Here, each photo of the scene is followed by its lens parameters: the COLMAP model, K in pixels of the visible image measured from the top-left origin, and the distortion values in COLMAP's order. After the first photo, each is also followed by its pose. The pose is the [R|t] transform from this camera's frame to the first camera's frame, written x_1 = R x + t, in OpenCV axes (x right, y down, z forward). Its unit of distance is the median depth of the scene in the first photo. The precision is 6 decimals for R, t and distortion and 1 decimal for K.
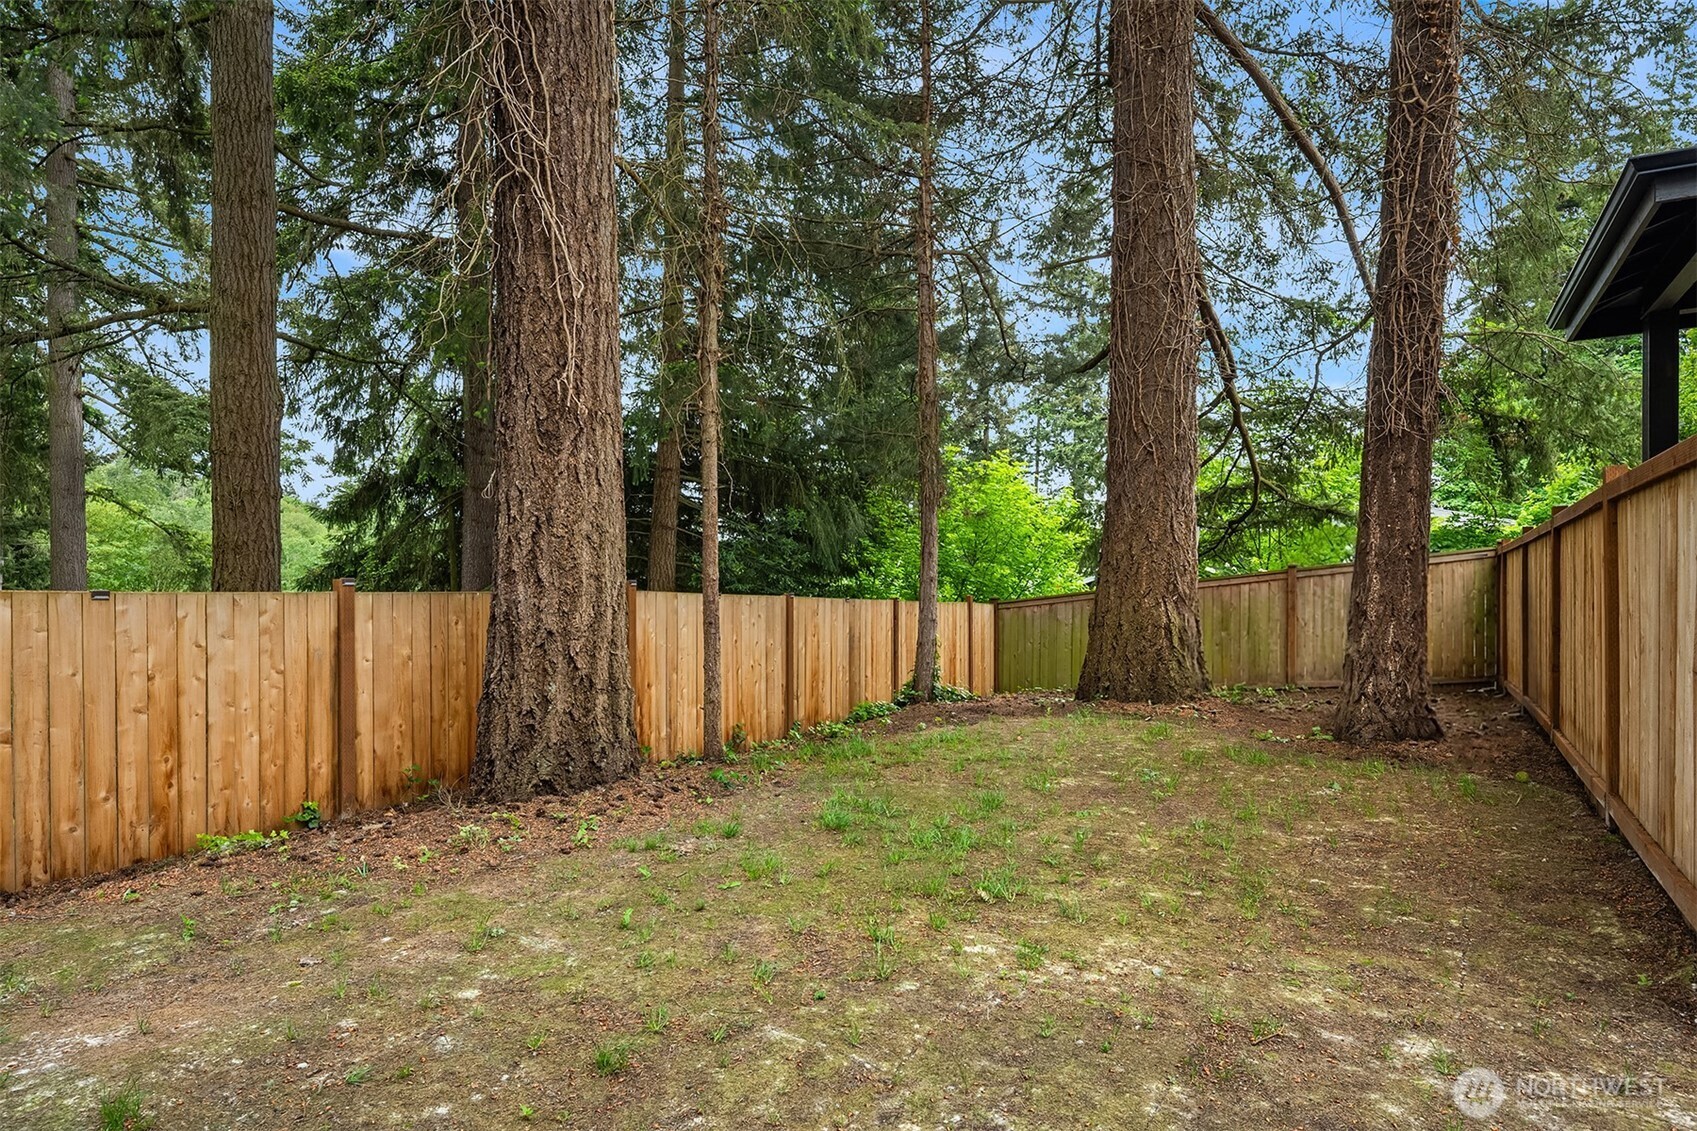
lens RADIAL K [[954.8, 0, 852.2], [0, 954.8, 579.7], [0, 0, 1]] dist [-0.001630, -0.000411]
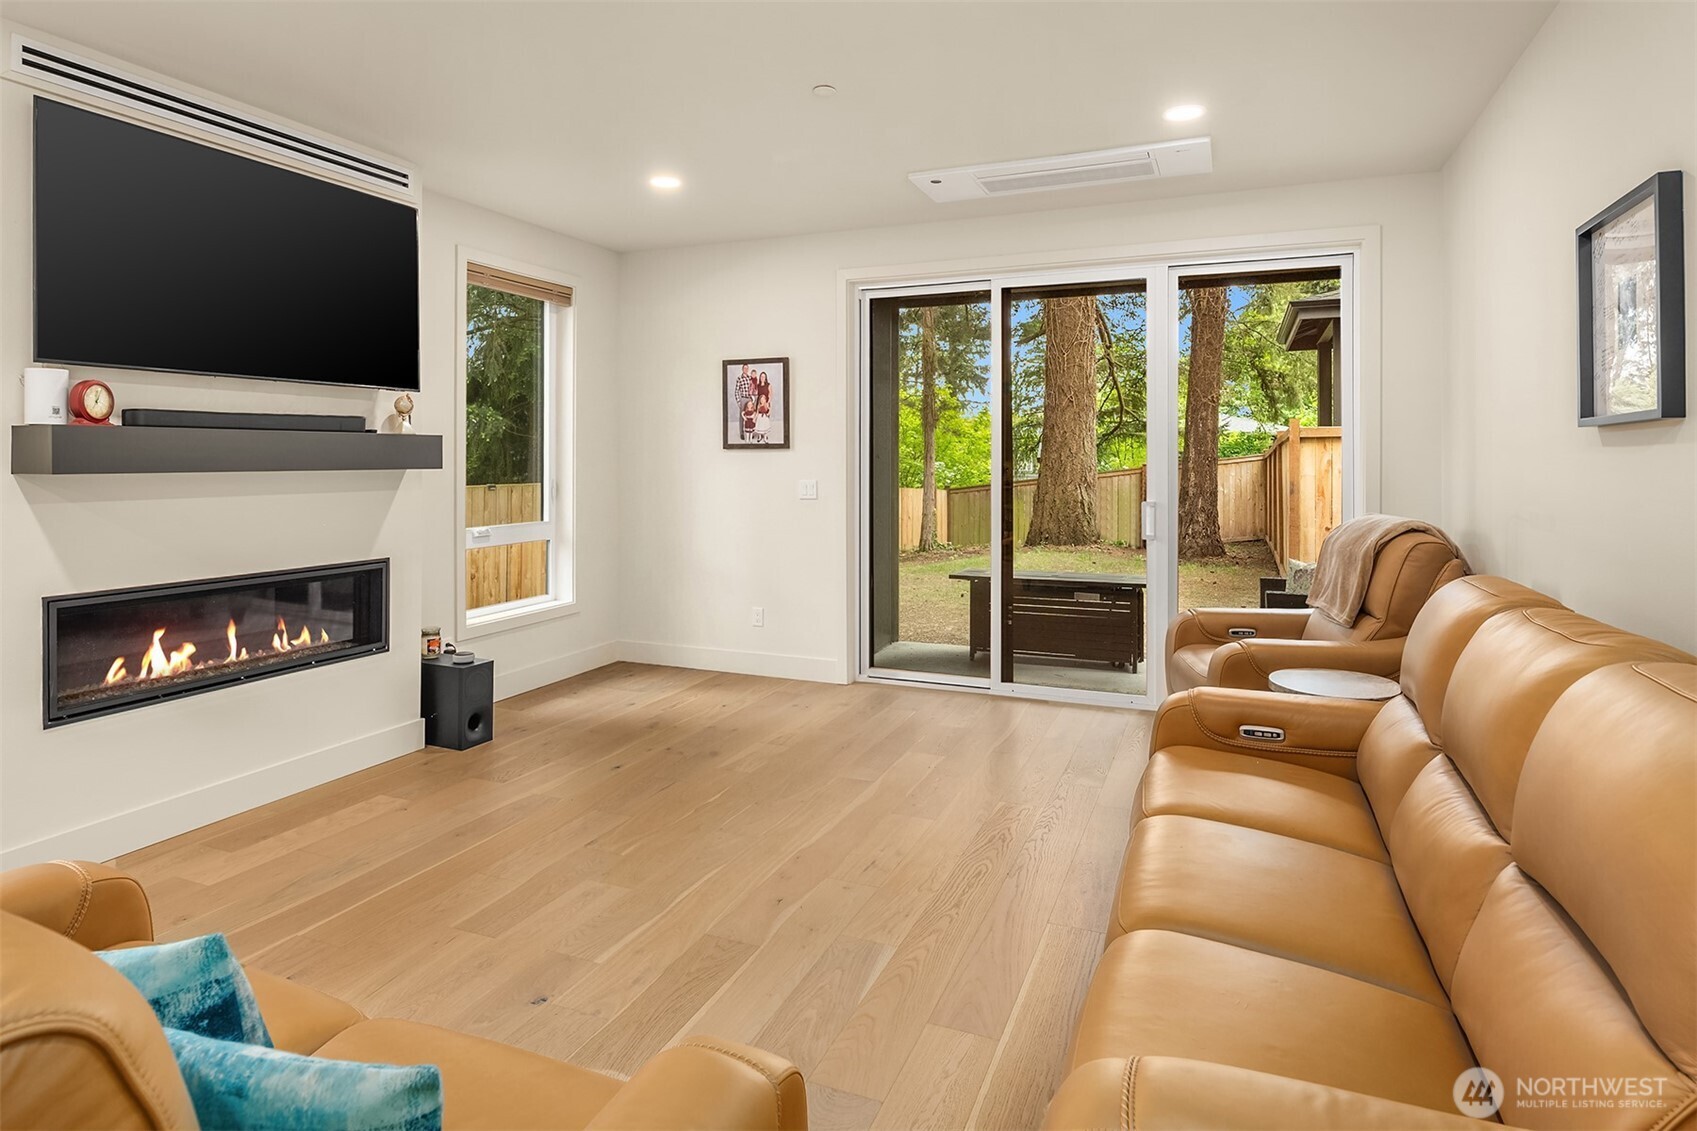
lens RADIAL K [[955.2, 0, 846.2], [0, 955.2, 452.0], [0, 0, 1]] dist [0.000715, -0.000710]
pose [[0.989090, 0.003246, 0.147275, -0.254165], [-0.000529, 0.999829, -0.018489, -0.006306], [-0.147309, 0.018209, 0.988923, -0.478549]]
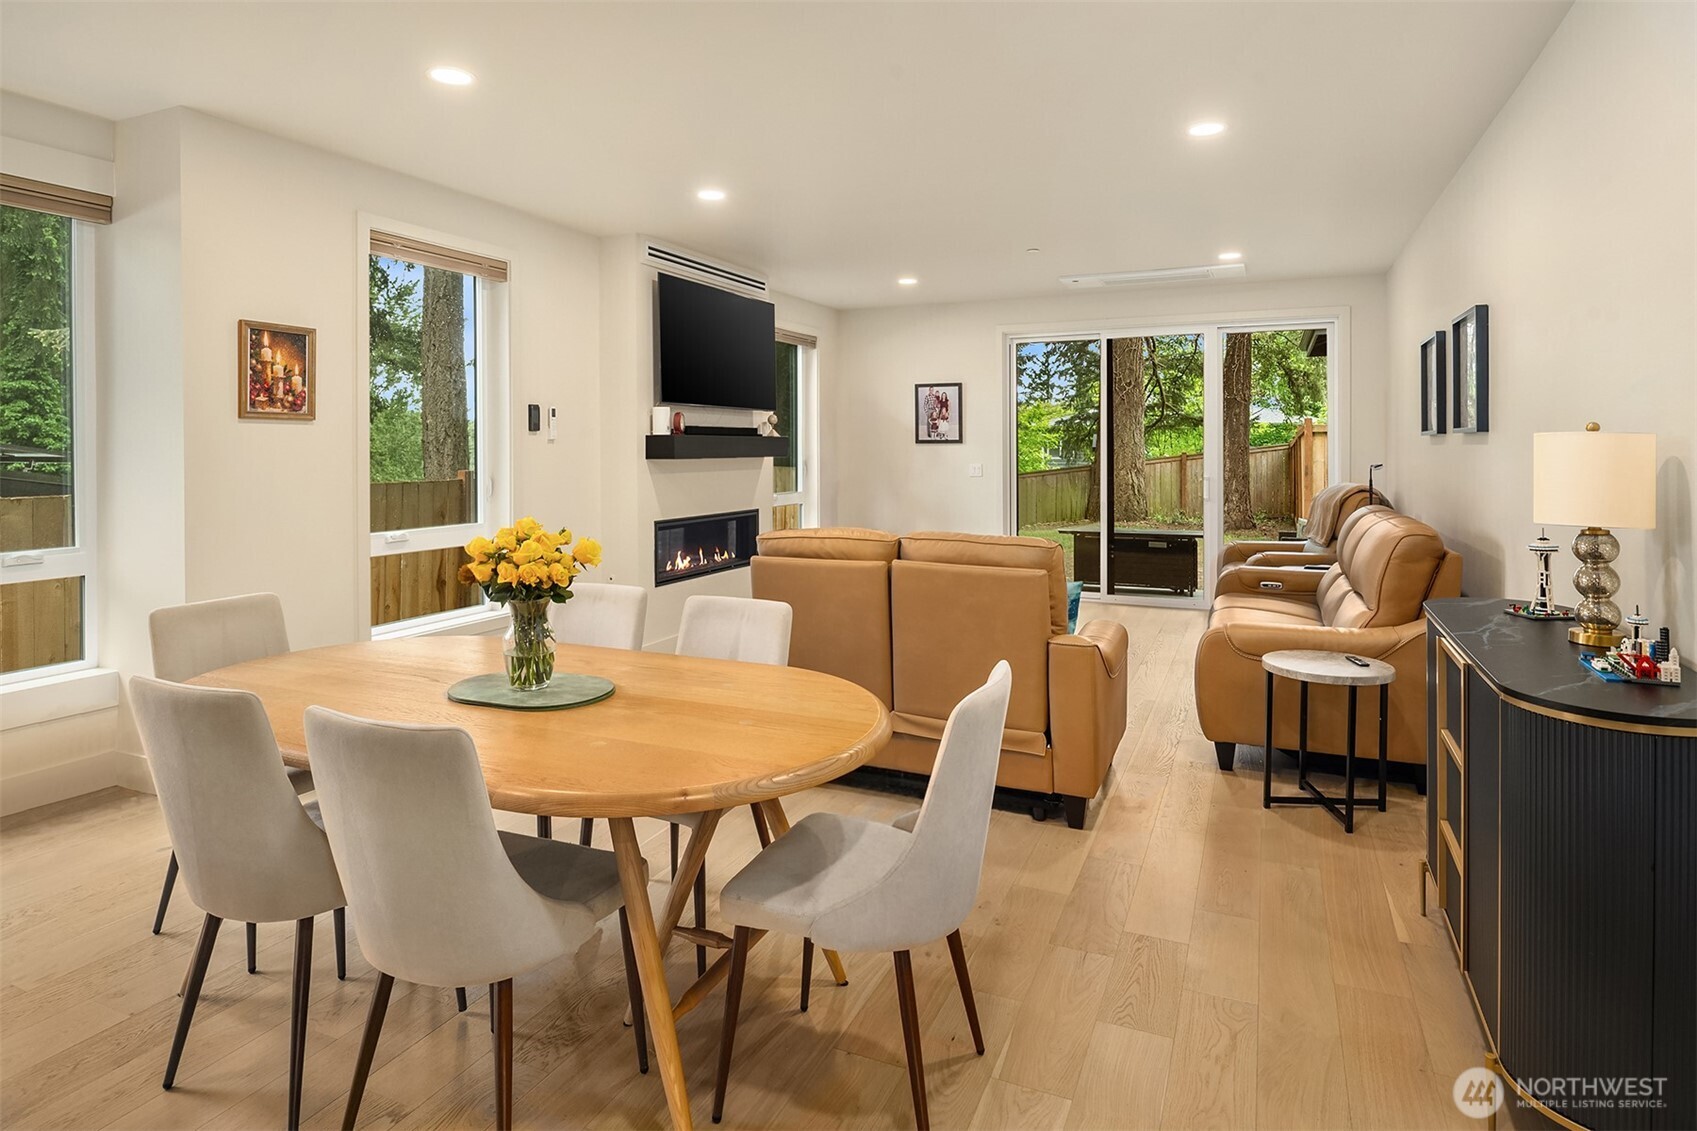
lens RADIAL K [[960.2, 0, 844.1], [0, 960.2, 440.6], [0, 0, 1]] dist [-0.001819, 0.000197]
pose [[0.992861, 0.001698, 0.119267, -0.386413], [0.000524, 0.999827, -0.018603, -0.005277], [-0.119278, 0.018533, 0.992688, -0.709895]]
